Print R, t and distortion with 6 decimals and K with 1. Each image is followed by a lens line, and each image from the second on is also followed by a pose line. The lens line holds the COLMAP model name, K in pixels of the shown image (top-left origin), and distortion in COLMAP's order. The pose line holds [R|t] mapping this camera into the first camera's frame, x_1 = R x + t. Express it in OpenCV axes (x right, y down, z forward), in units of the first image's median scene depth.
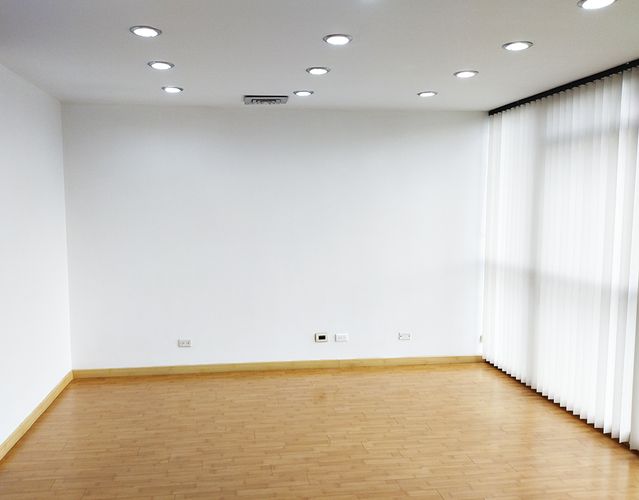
lens RADIAL K [[549.5, 0, 299.0], [0, 549.5, 251.2], [0, 0, 1]] dist [0.078638, -0.076896]
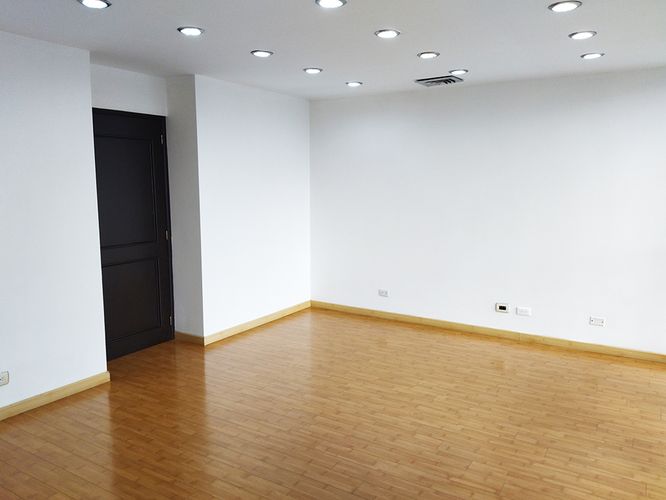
lens RADIAL K [[519.7, 0, 322.6], [0, 519.7, 251.4], [0, 0, 1]] dist [0.039918, -0.020141]
pose [[0.769335, 0.091706, -0.632229, 0.463161], [-0.055162, 0.995483, 0.077272, -0.005345], [0.636459, -0.024573, 0.770919, 0.047565]]
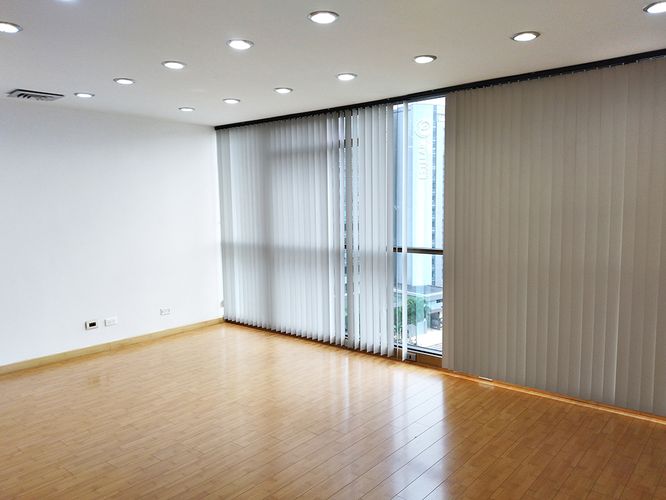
lens RADIAL K [[519.7, 0, 332.4], [0, 519.7, 248.1], [0, 0, 1]] dist [0.039918, -0.020141]
pose [[0.737655, -0.069330, 0.671609, -0.336396], [0.067130, 0.997316, 0.029221, 0.013415], [-0.671833, 0.023531, 0.740329, -0.074728]]
